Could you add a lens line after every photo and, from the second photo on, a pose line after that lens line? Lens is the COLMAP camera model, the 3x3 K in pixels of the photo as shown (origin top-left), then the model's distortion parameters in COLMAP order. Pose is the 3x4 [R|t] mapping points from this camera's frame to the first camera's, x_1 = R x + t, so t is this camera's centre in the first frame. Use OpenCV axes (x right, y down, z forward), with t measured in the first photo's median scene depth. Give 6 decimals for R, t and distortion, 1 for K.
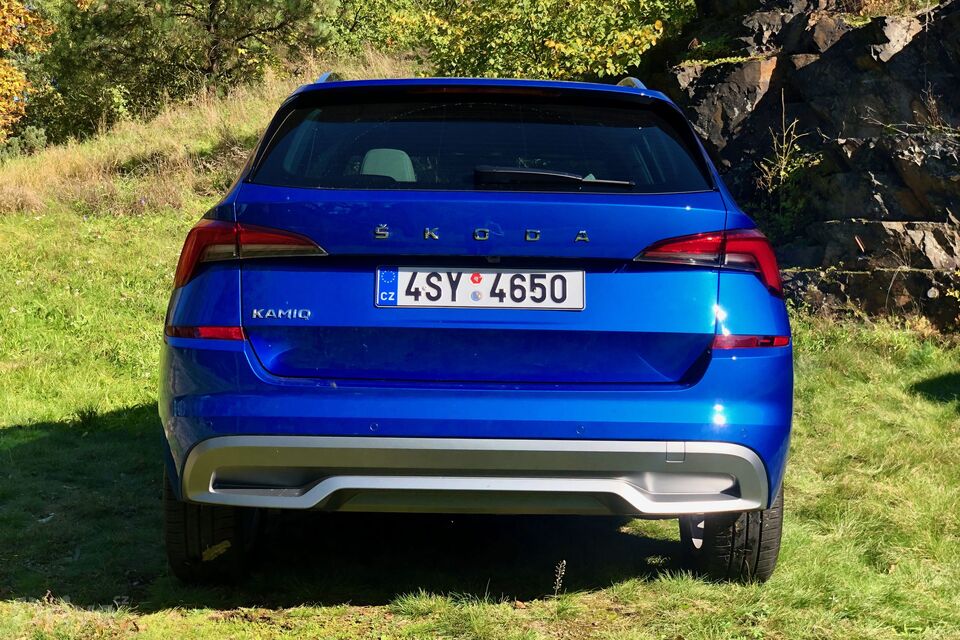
lens RADIAL K [[1434.7, 0, 480.0], [0, 1434.7, 320.0], [0, 0, 1]] dist [0.017433, -0.018221]
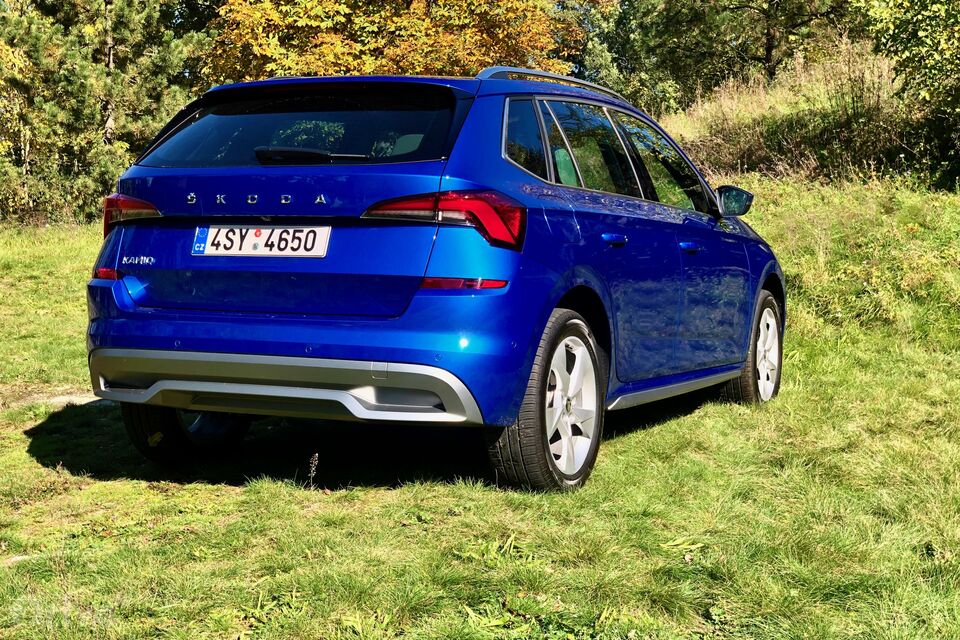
lens RADIAL K [[1434.7, 0, 480.0], [0, 1434.7, 320.0], [0, 0, 1]] dist [0.017433, -0.018221]
pose [[0.893804, 0.017071, -0.448132, 0.724877], [-0.013492, 0.999846, 0.011179, 0.030992], [0.448254, -0.003946, 0.893897, -0.072130]]
